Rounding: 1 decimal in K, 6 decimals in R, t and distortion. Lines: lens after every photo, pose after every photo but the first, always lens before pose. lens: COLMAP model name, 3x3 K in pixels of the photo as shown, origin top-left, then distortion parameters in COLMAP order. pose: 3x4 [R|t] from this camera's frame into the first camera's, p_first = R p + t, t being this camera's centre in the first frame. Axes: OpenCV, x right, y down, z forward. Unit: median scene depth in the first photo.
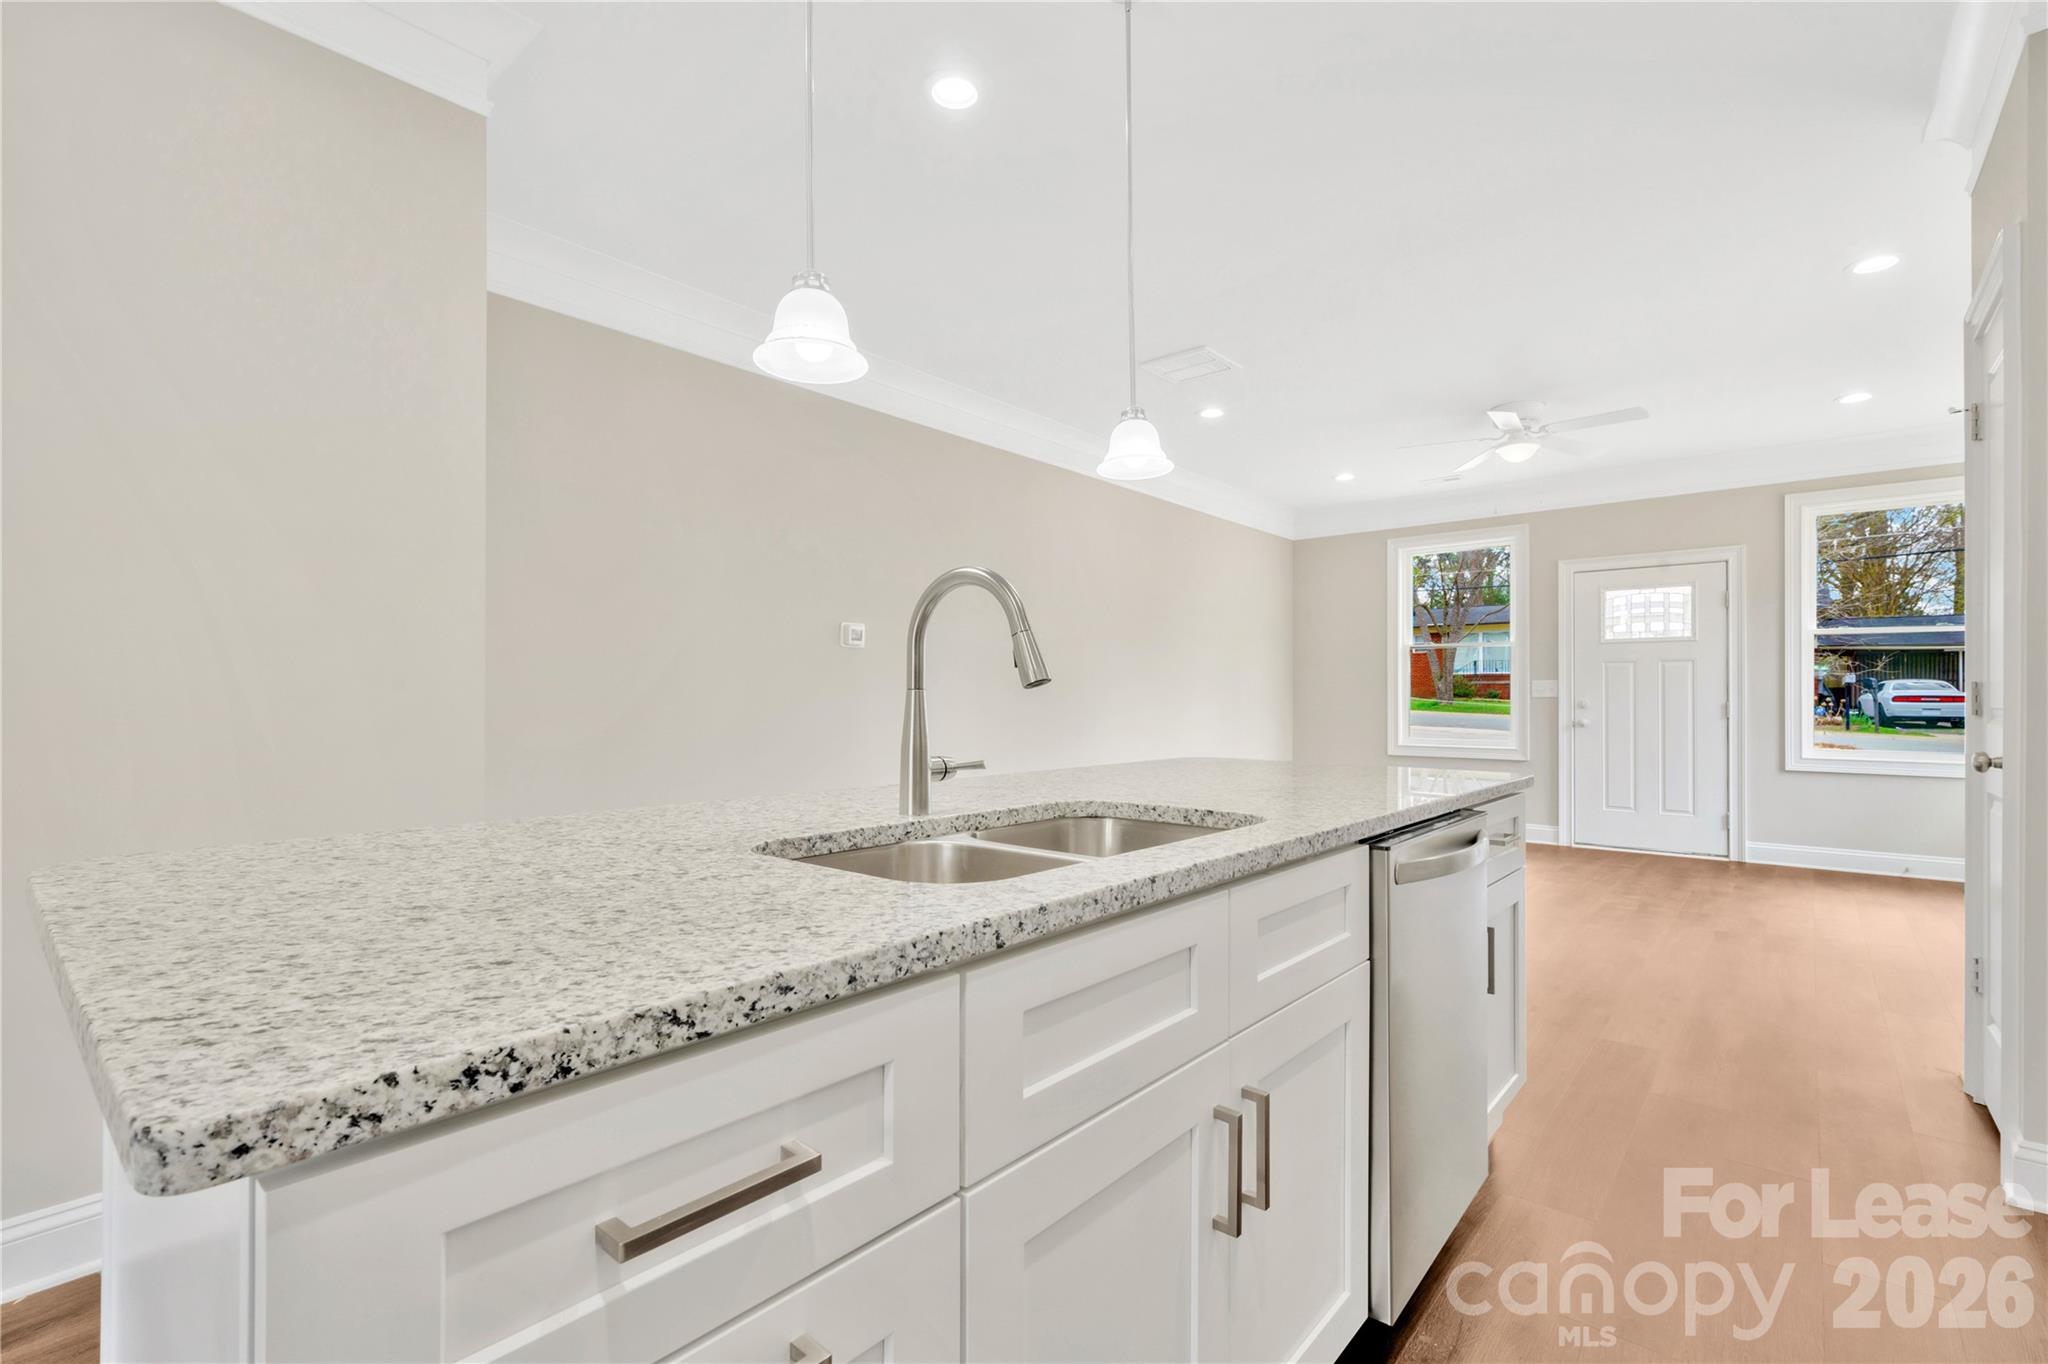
lens RADIAL K [[920.3, 0, 1013.0], [0, 920.3, 694.9], [0, 0, 1]] dist [-0.002883, -0.000505]
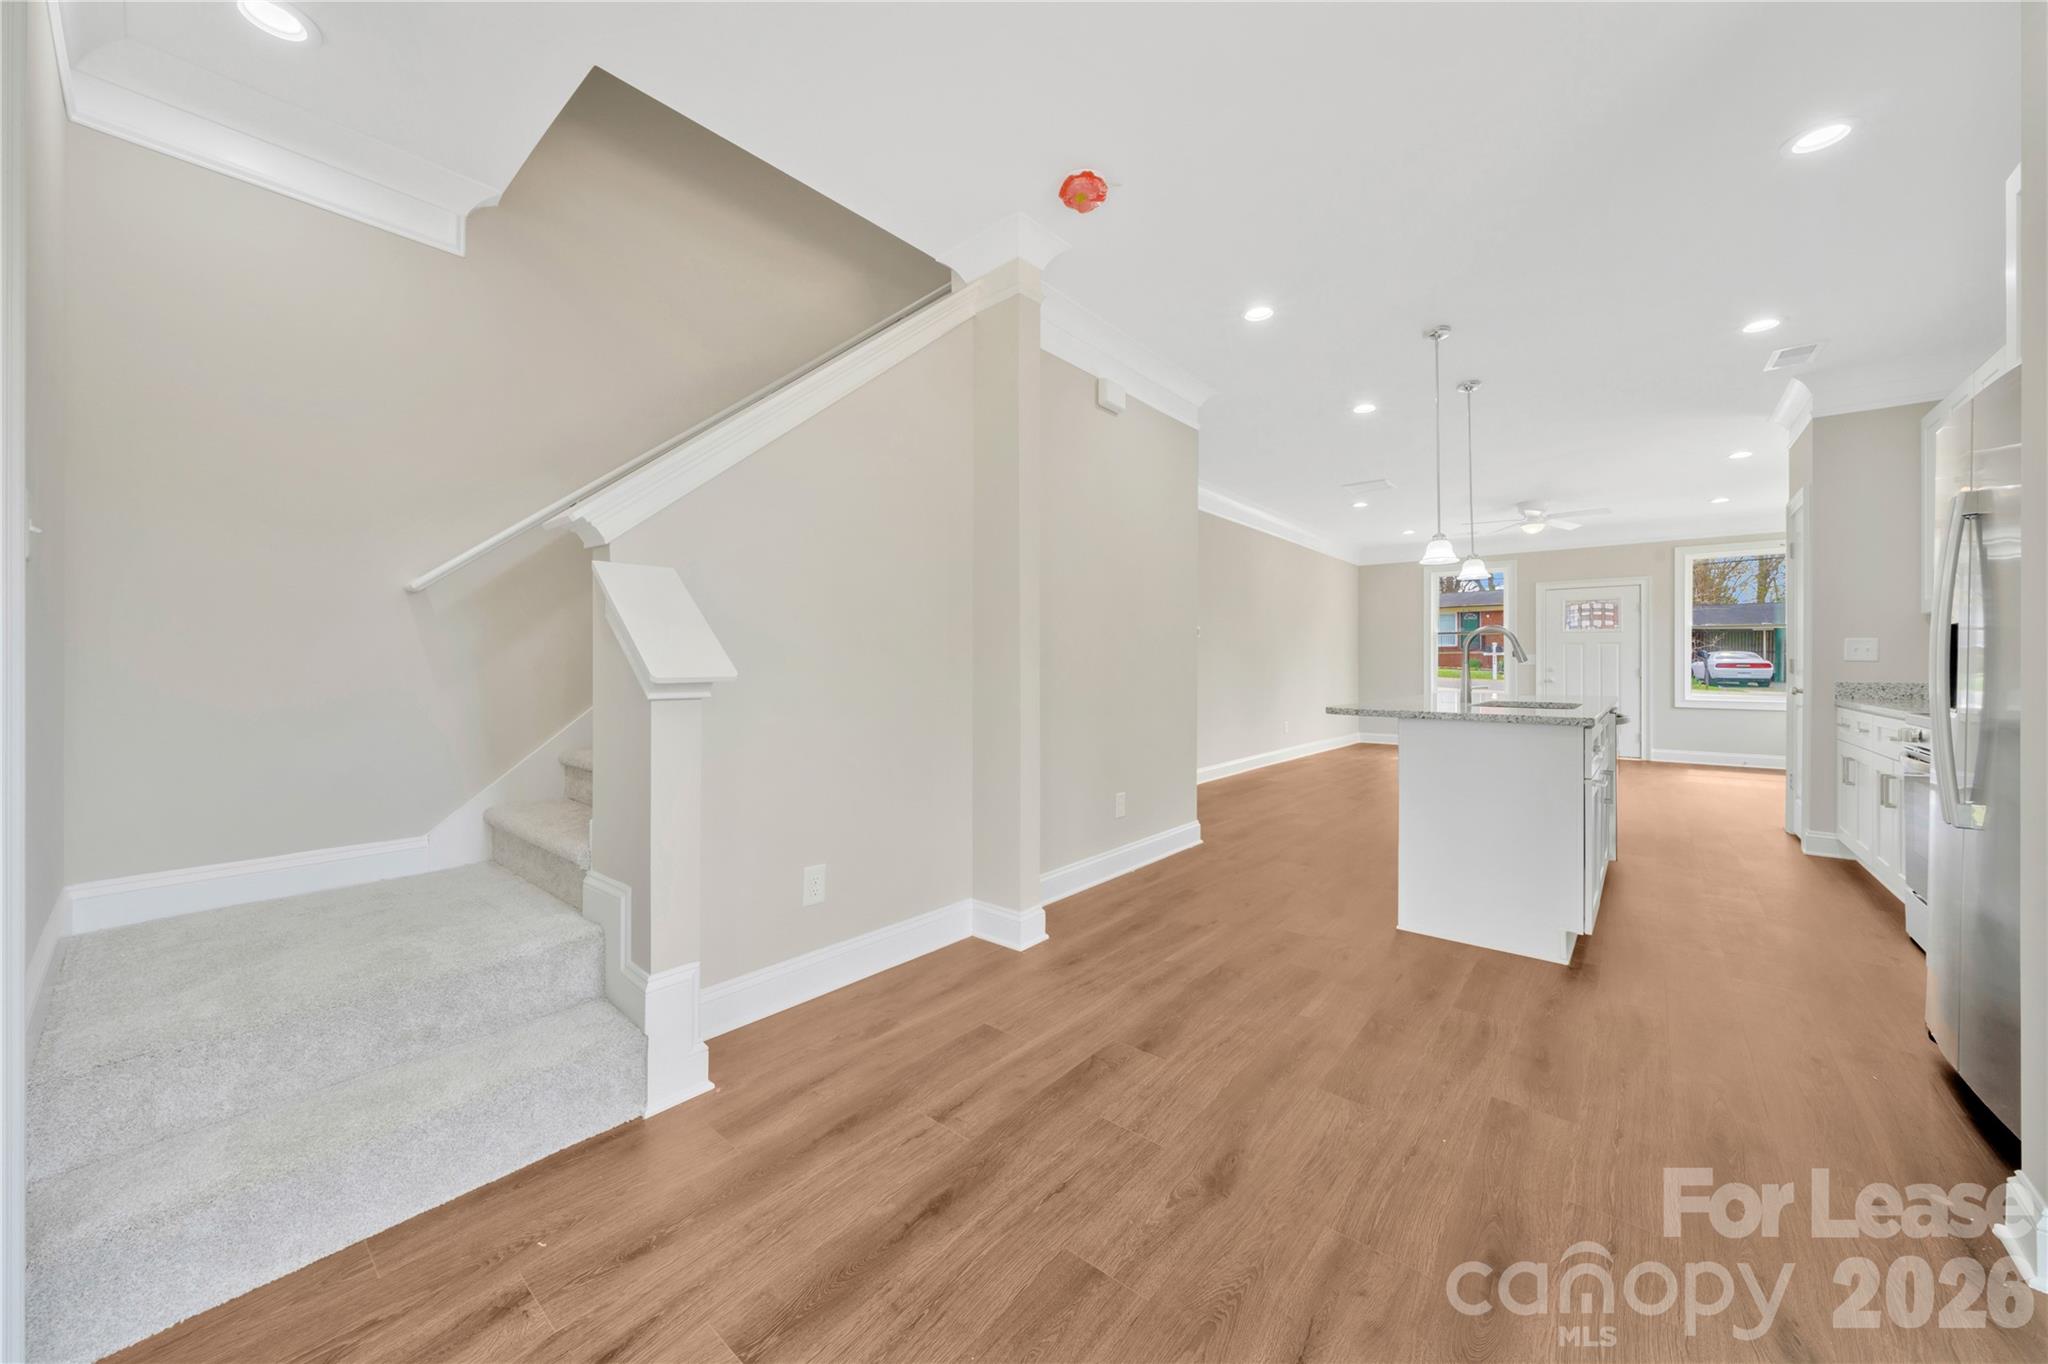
lens RADIAL K [[742.2, 0, 1024.2], [0, 742.2, 664.7], [0, 0, 1]] dist [-0.000129, -0.000073]
pose [[0.999813, -0.000861, 0.019305, -0.375626], [0.000811, 0.999996, 0.002586, -0.002034], [-0.019307, -0.002570, 0.999810, -0.341481]]
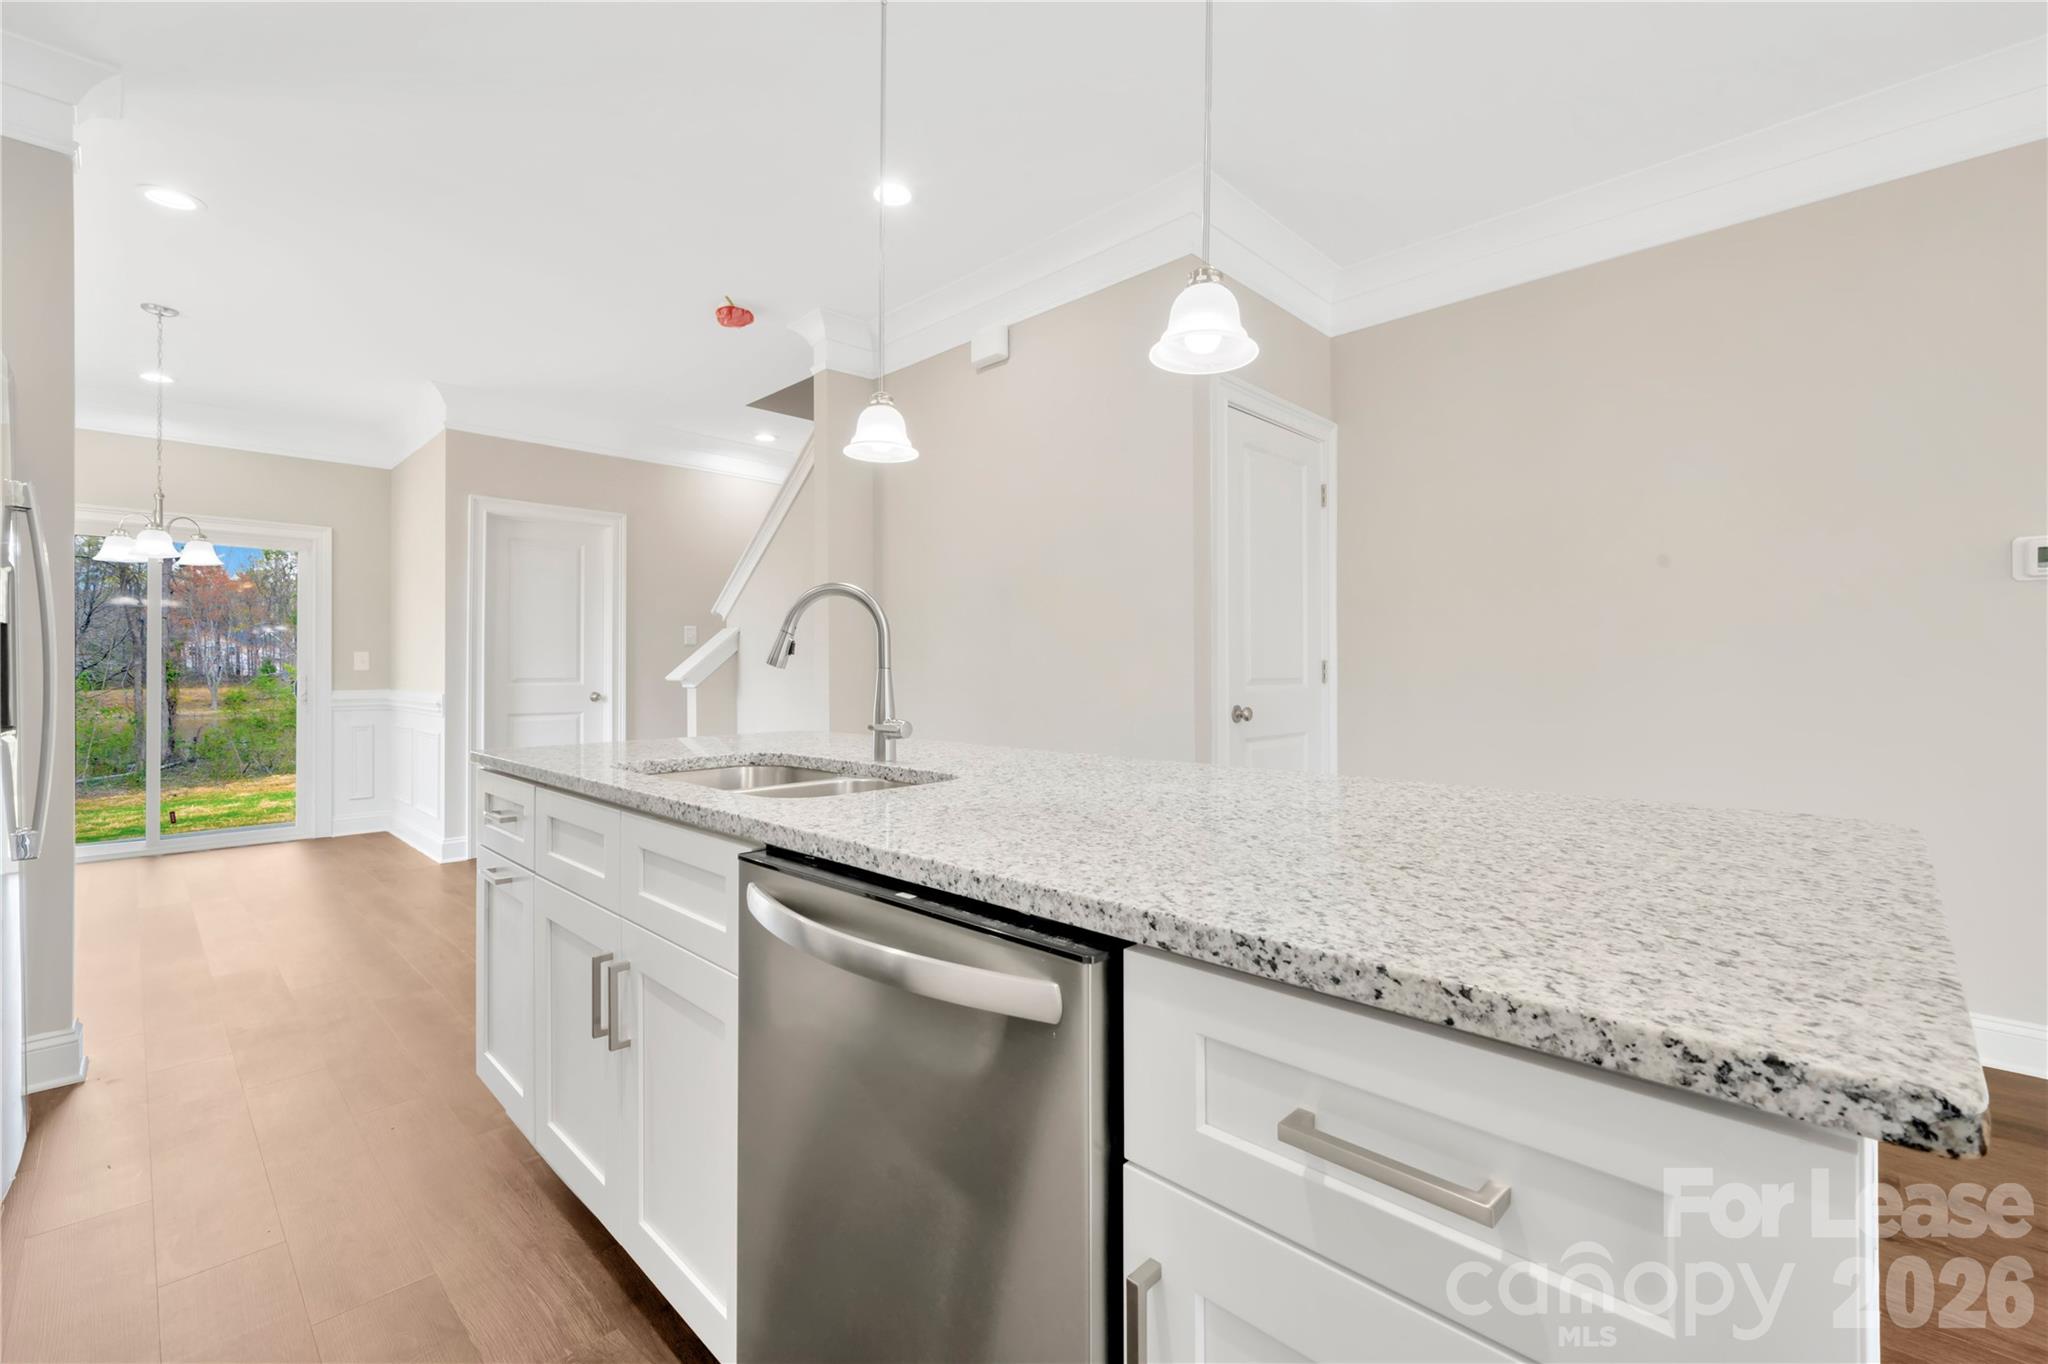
lens RADIAL K [[910.3, 0, 1037.9], [0, 910.3, 669.6], [0, 0, 1]] dist [0.000303, 0.001444]
pose [[-0.074014, -0.000519, -0.997257, 0.274225], [0.010220, 0.999947, -0.001279, 0.000596], [0.997205, -0.010287, -0.074005, 0.303318]]
